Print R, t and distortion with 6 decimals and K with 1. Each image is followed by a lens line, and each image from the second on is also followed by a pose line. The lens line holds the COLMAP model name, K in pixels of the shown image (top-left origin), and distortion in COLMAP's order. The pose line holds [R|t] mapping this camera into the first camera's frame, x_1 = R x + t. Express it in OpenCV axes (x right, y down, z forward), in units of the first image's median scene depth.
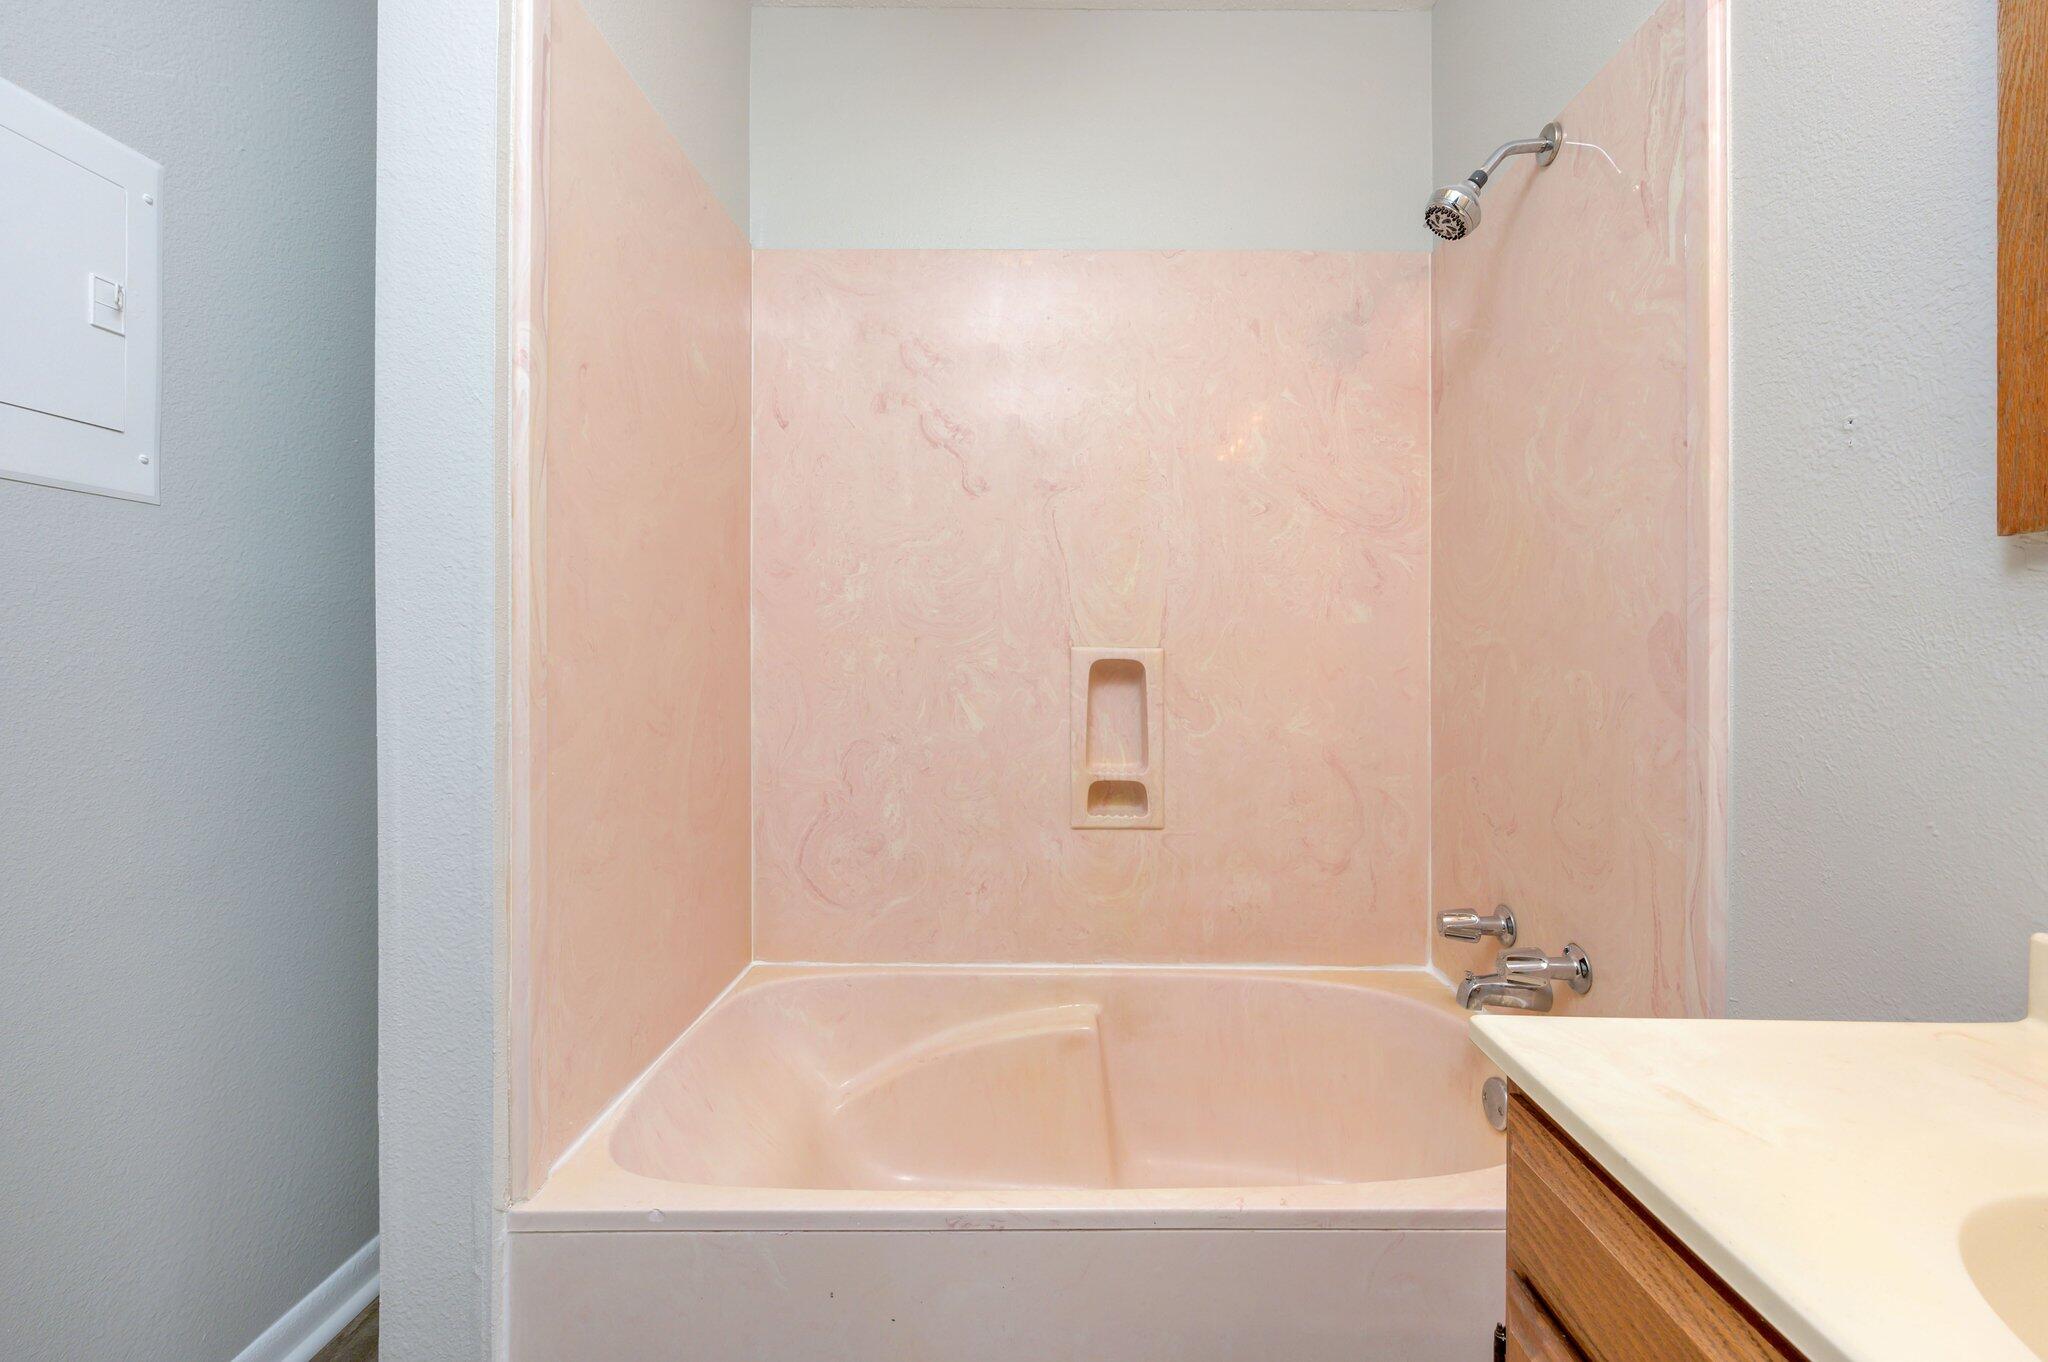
lens RADIAL K [[812.5, 0, 1072.0], [0, 812.5, 645.4], [0, 0, 1]] dist [-0.002950, 0.001060]
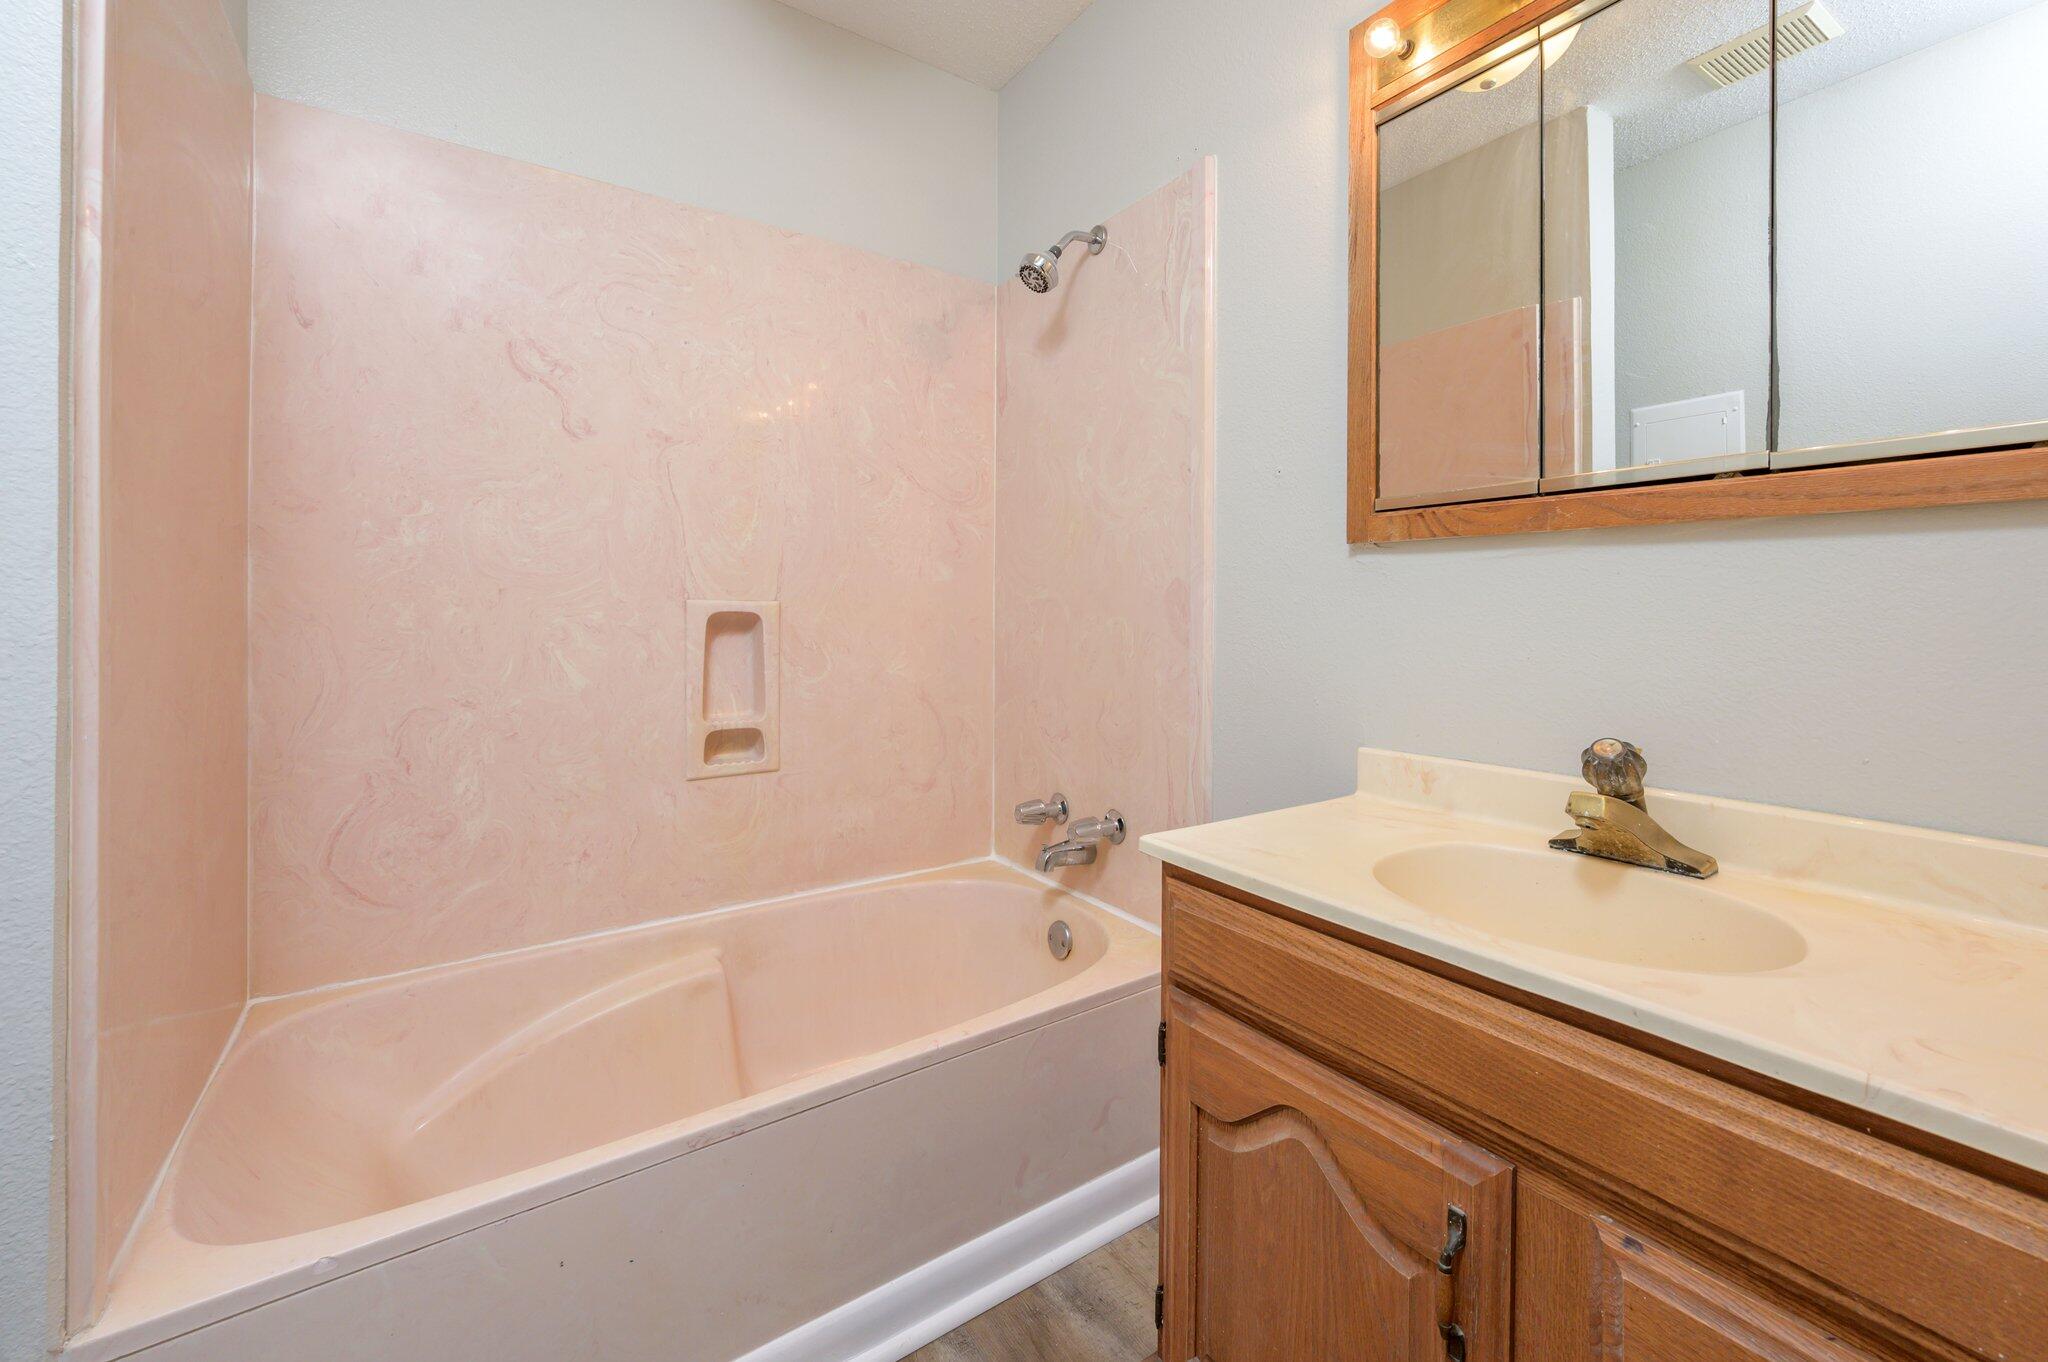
lens RADIAL K [[812.5, 0, 1022.4], [0, 812.5, 602.5], [0, 0, 1]] dist [-0.002950, 0.001060]
pose [[0.830648, 0.000820, 0.556797, -0.221552], [-0.003233, 0.999989, 0.003349, 0.000424], [-0.556789, -0.004582, 0.830642, -0.066547]]
